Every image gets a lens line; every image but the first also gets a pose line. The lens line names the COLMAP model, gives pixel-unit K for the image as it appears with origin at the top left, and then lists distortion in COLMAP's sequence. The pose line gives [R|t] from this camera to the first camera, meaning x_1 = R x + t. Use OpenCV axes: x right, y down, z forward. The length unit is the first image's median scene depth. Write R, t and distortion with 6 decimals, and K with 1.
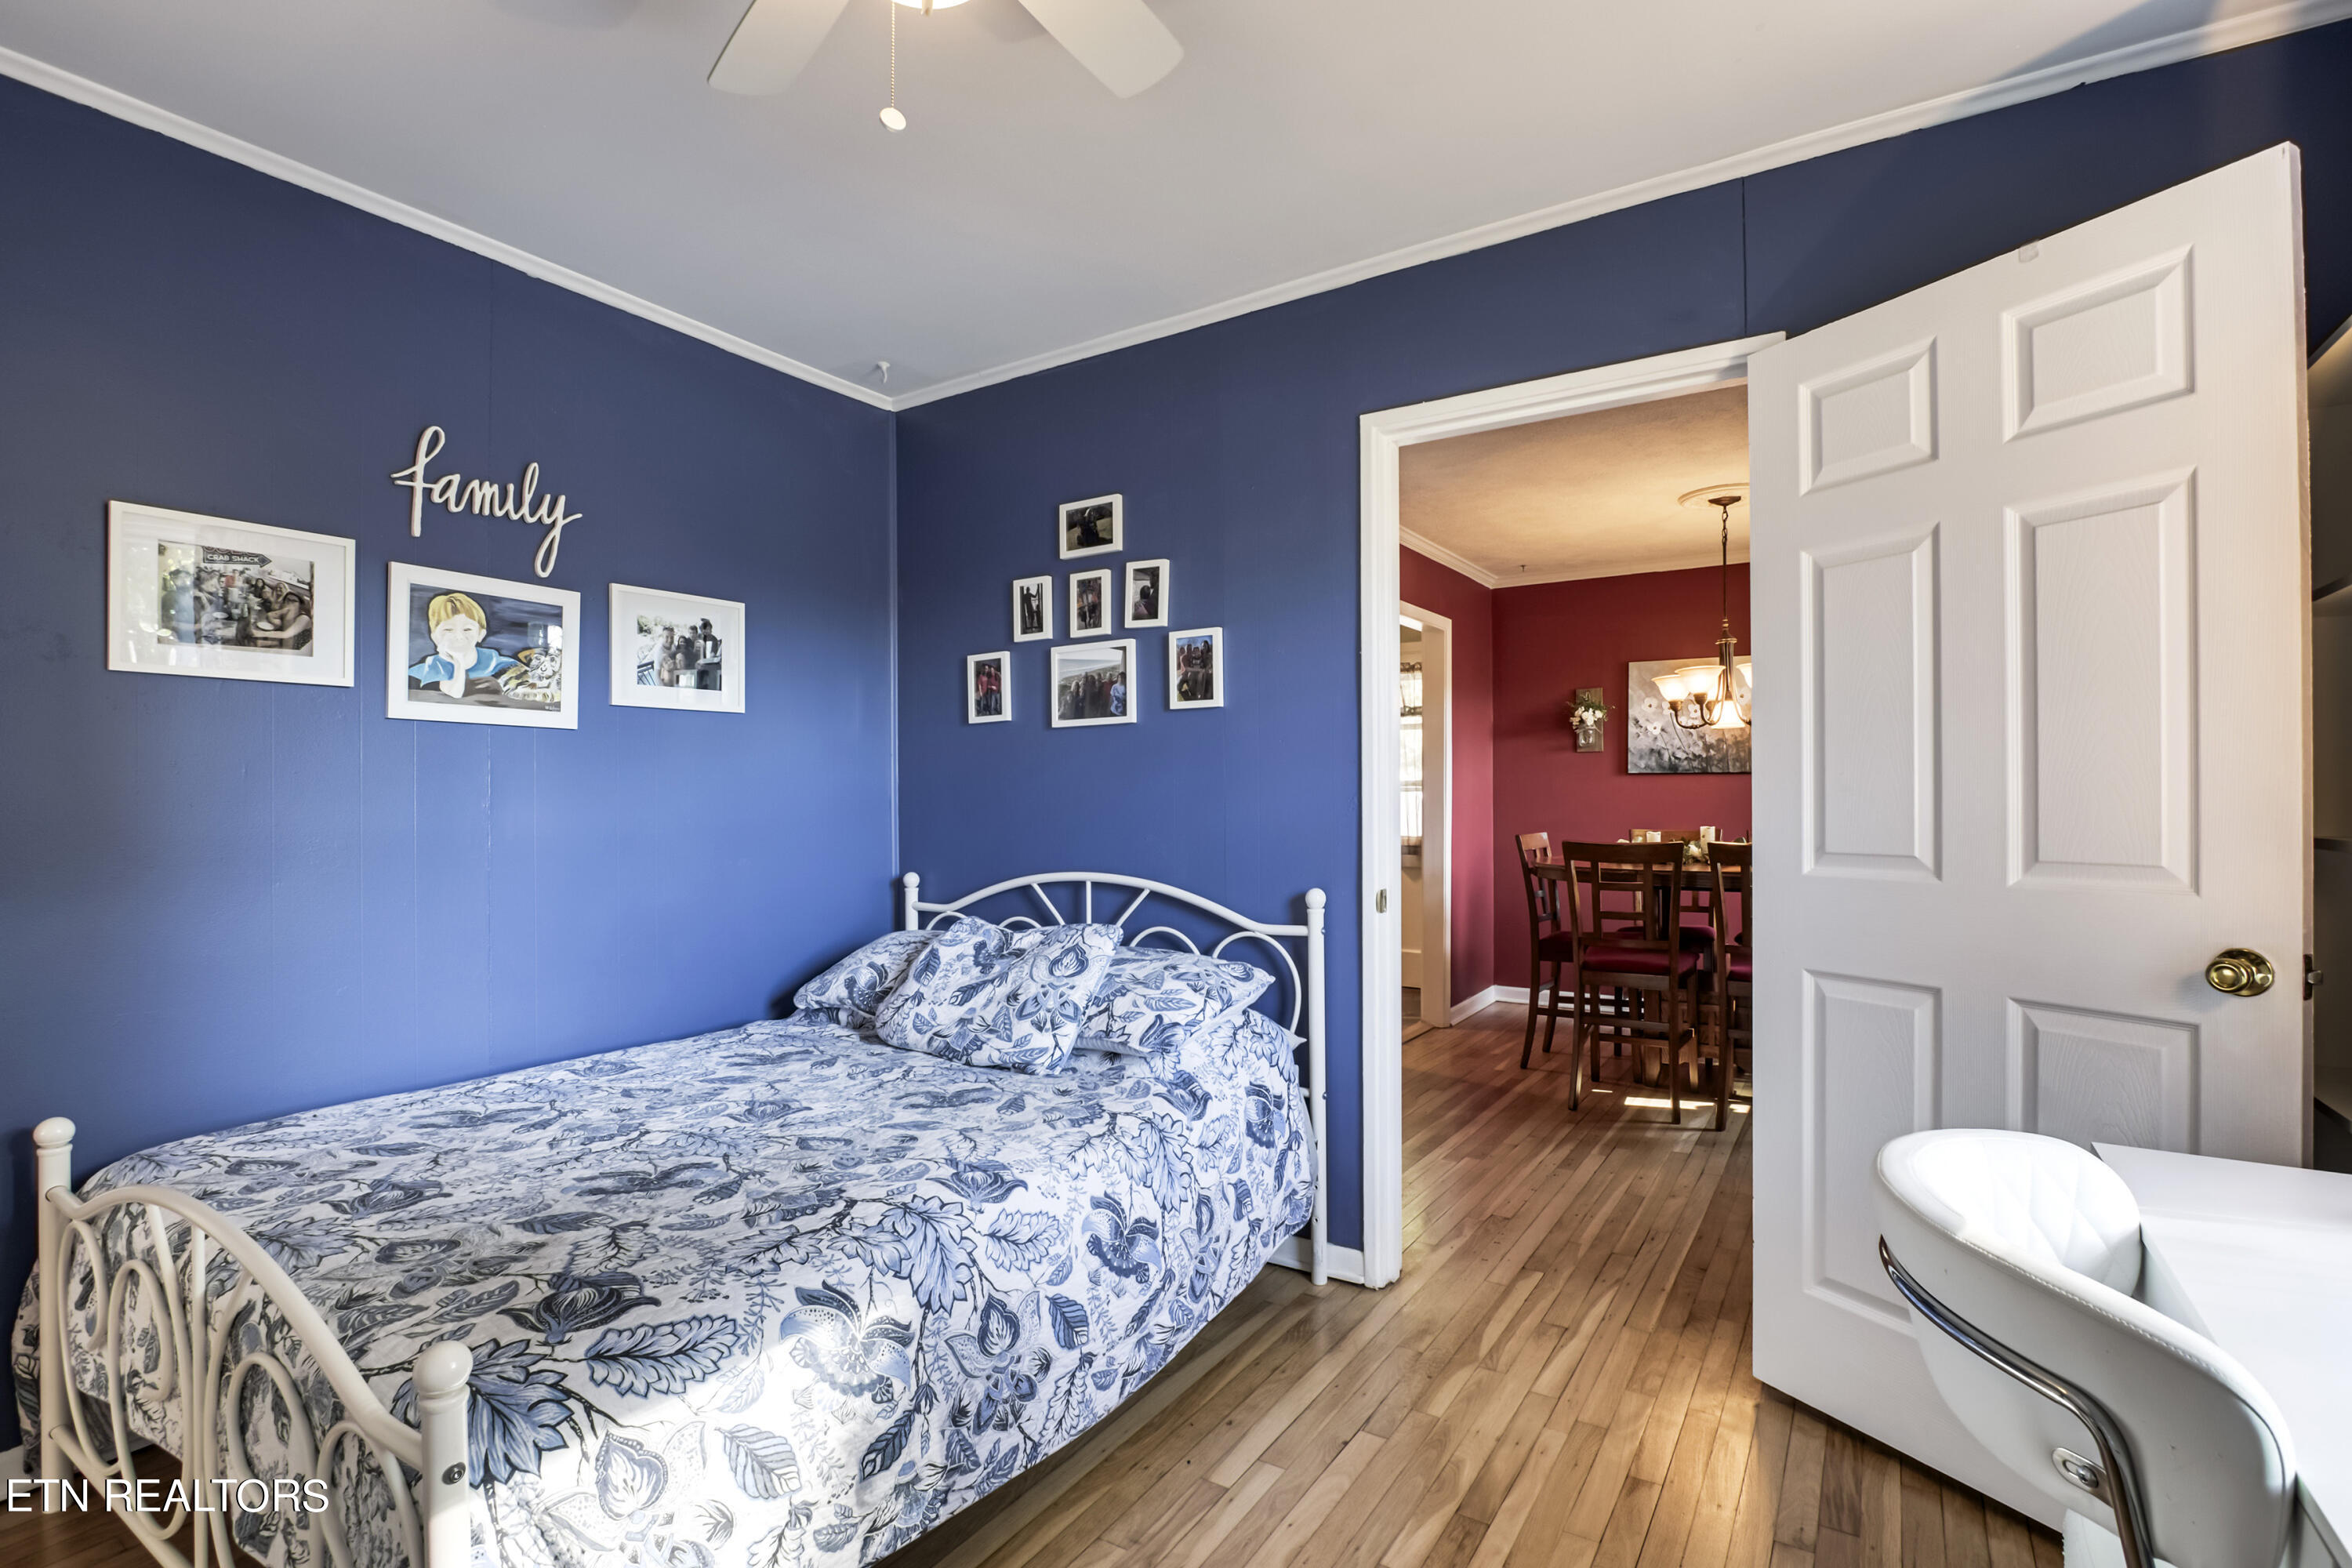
lens RADIAL K [[1093.0, 0, 1178.8], [0, 1093.0, 793.4], [0, 0, 1]] dist [-0.020483, 0.002793]
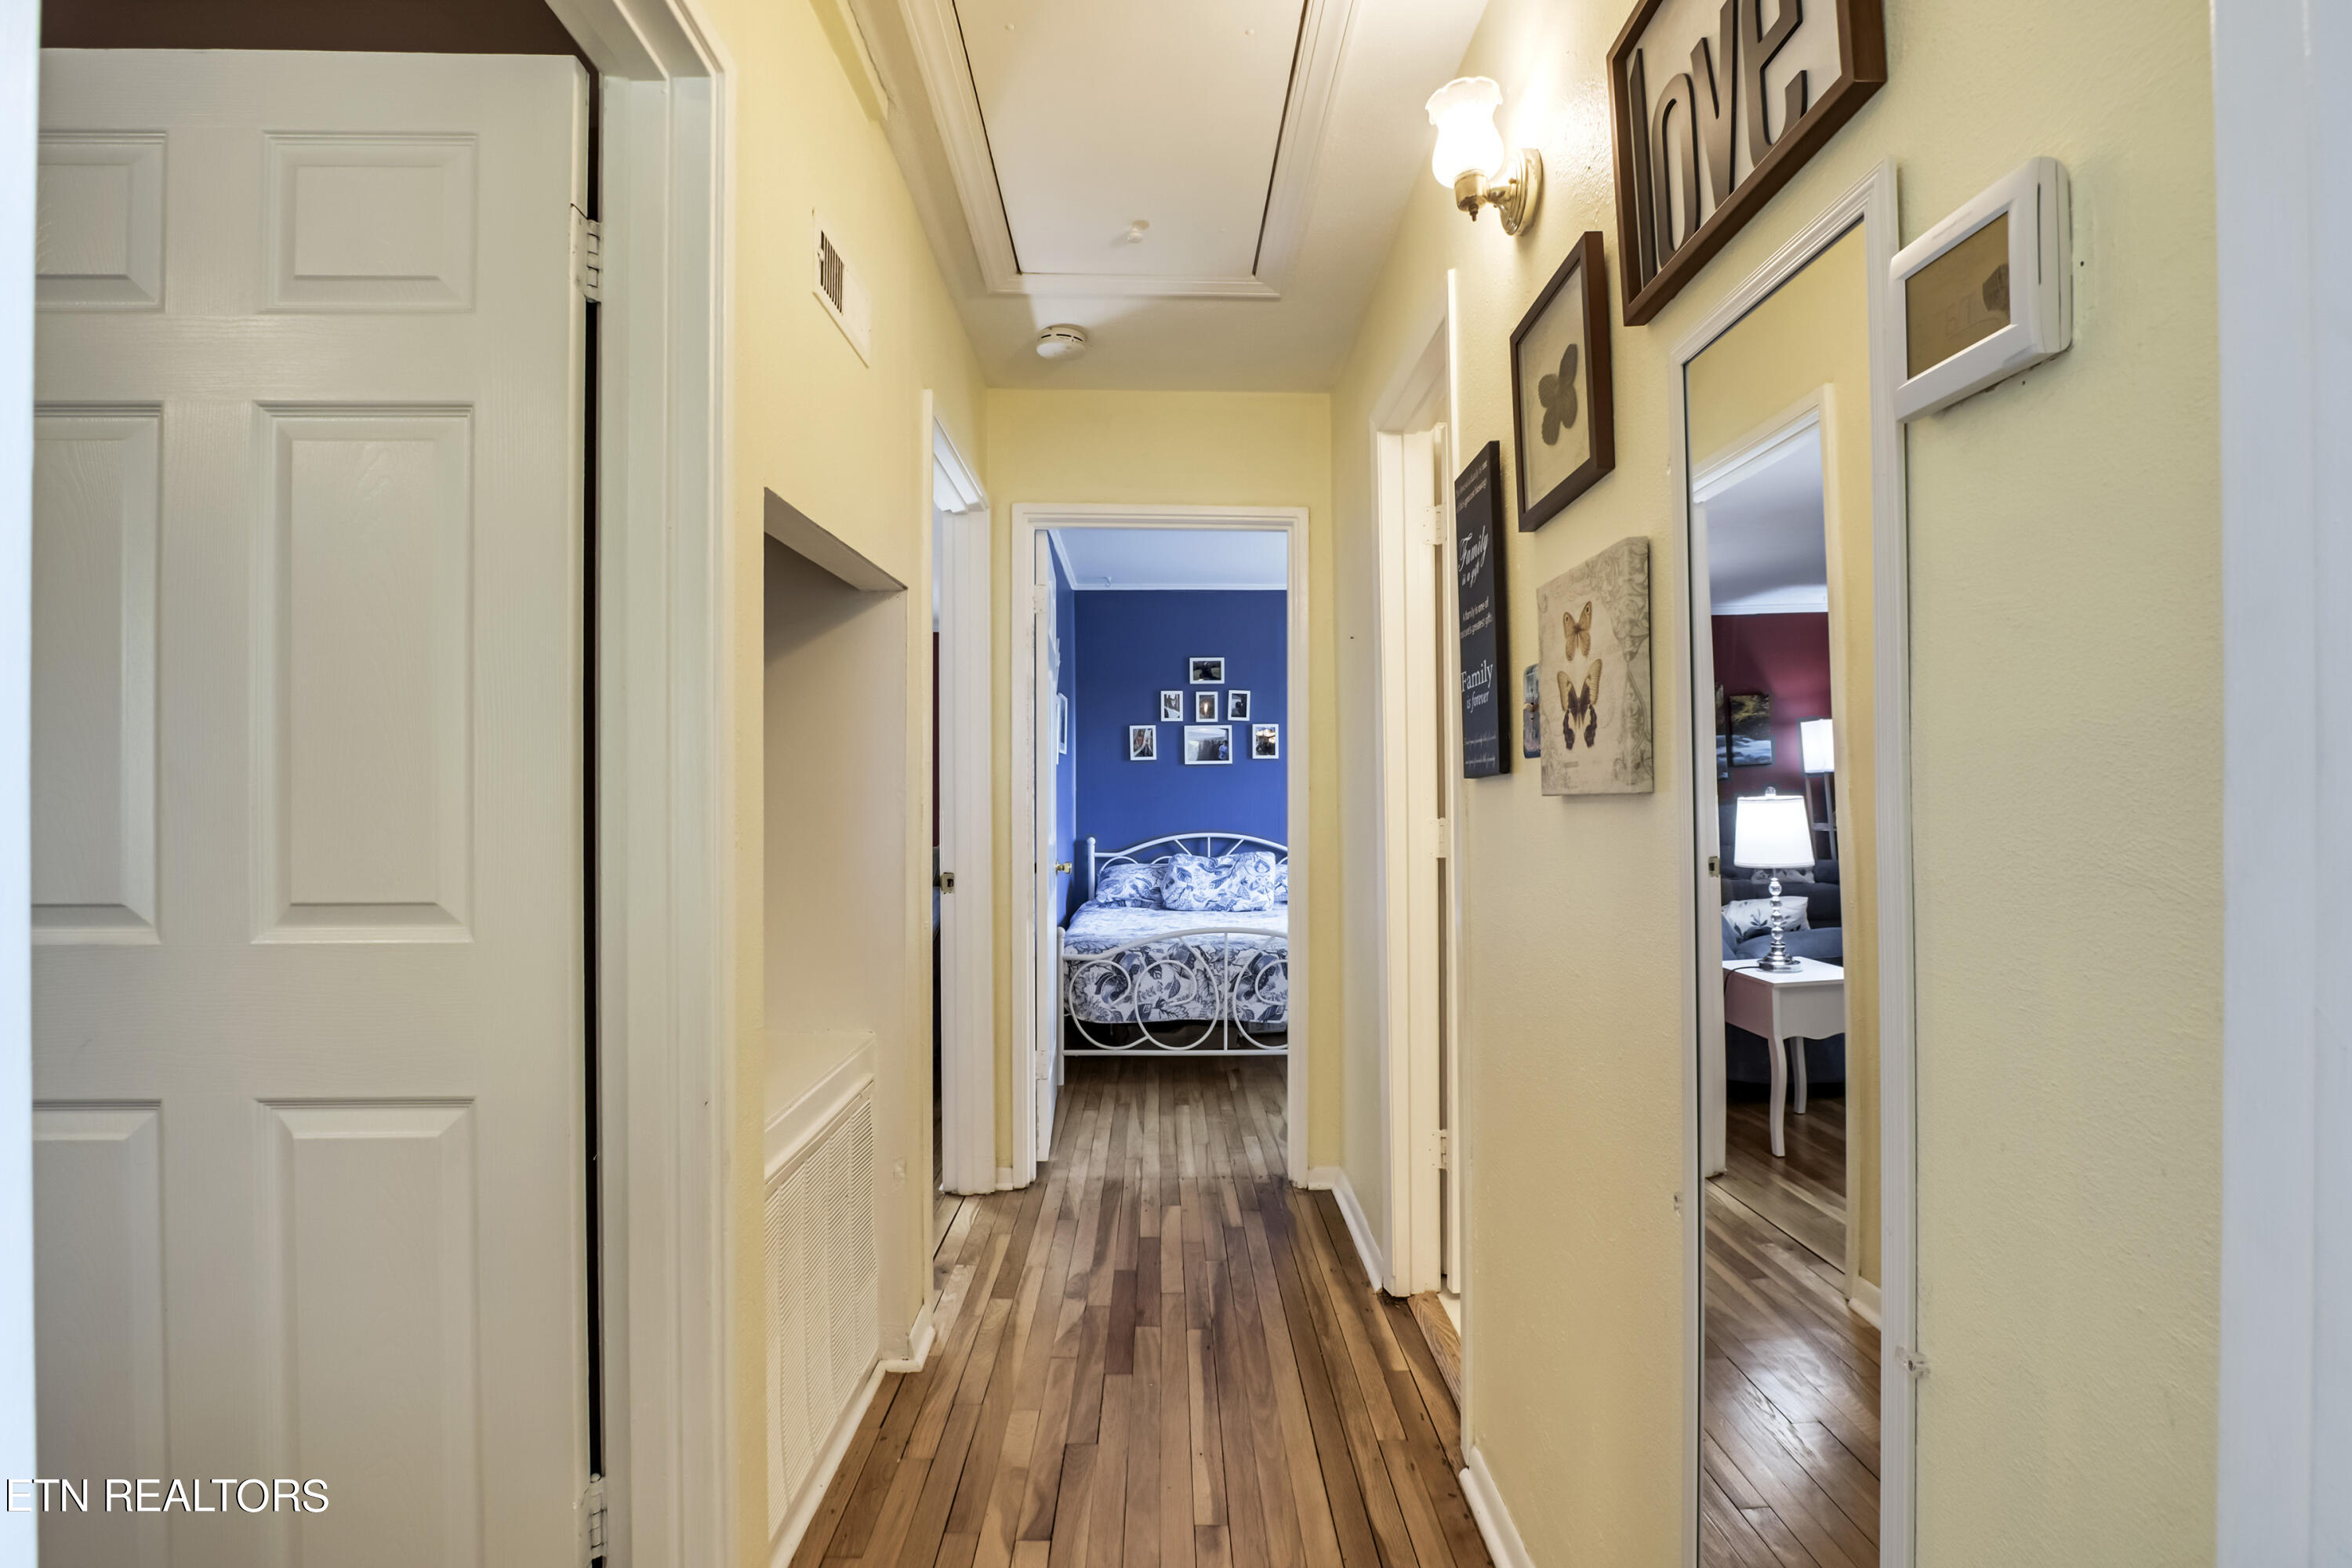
lens RADIAL K [[1093.0, 0, 1173.4], [0, 1093.0, 791.2], [0, 0, 1]] dist [-0.020483, 0.002793]
pose [[0.838992, 0.004425, 0.544126, -1.506578], [-0.003778, 0.999990, -0.002307, -0.005170], [-0.544131, -0.000121, 0.839000, -0.871222]]
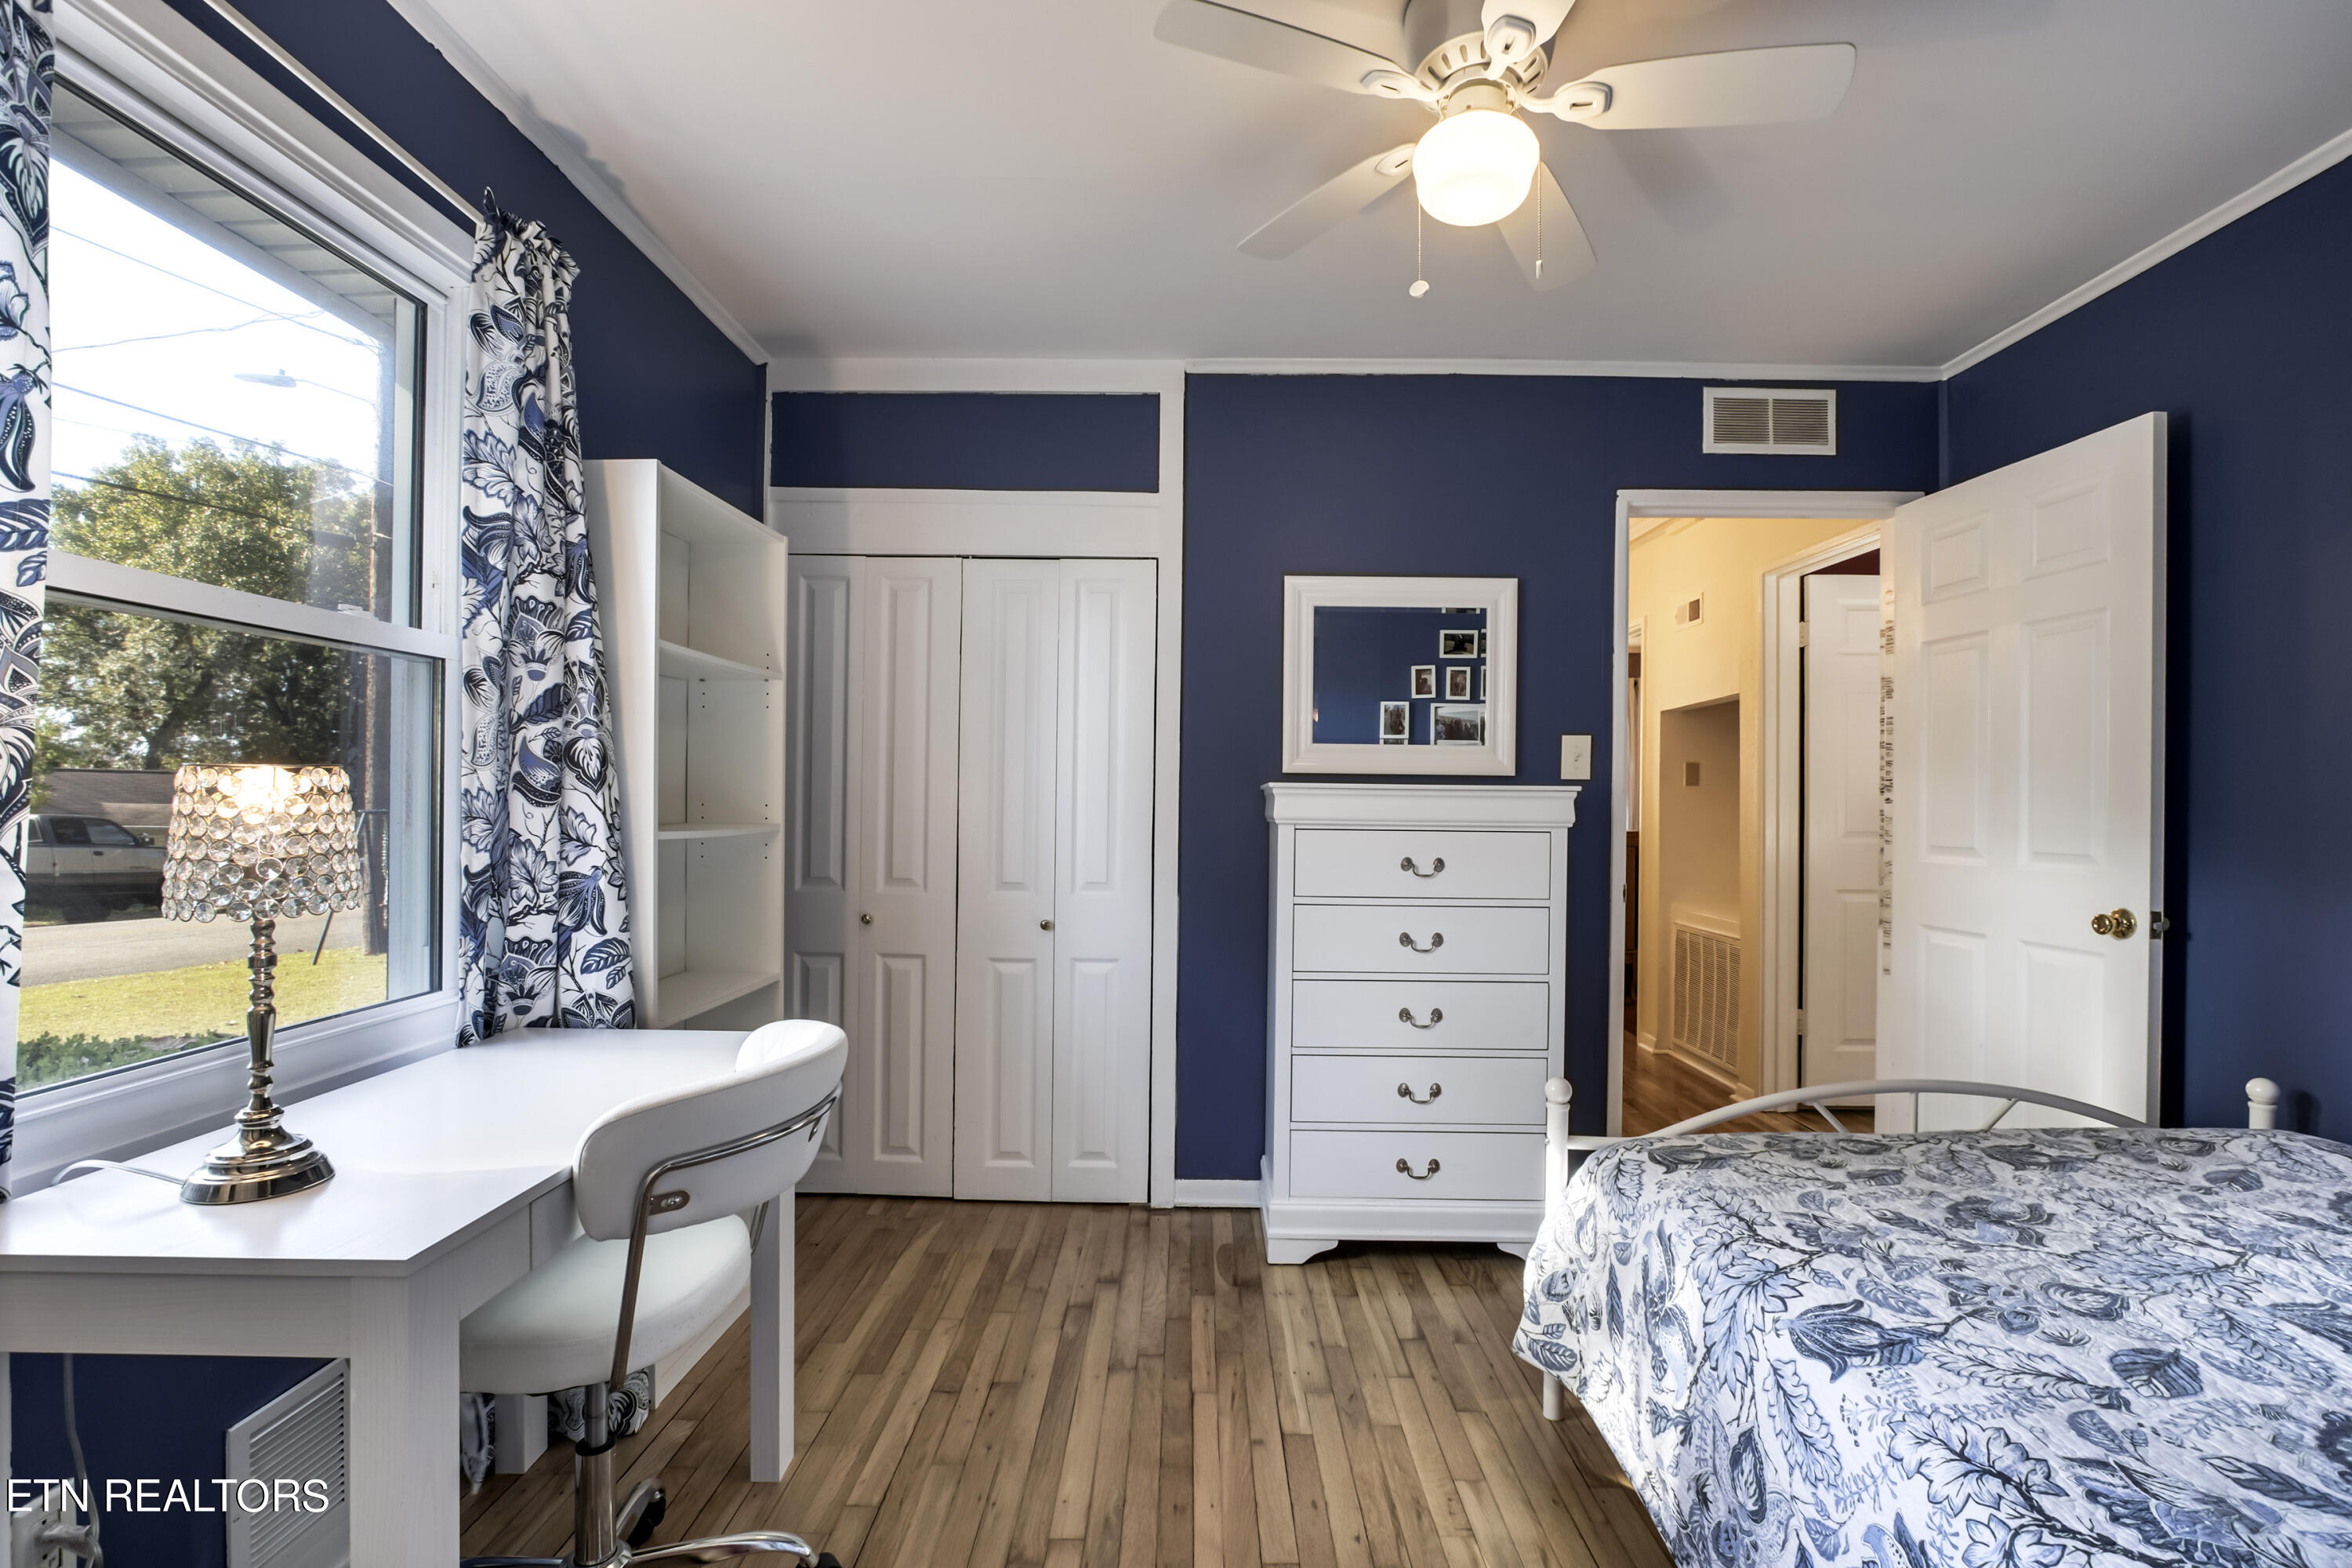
lens RADIAL K [[1093.0, 0, 1176.6], [0, 1093.0, 818.1], [0, 0, 1]] dist [-0.020483, 0.002793]
pose [[-0.850416, 0.012126, -0.525971, 0.387217], [0.005530, 0.999885, 0.014110, -0.001599], [0.526082, 0.009091, -0.850385, 0.929431]]
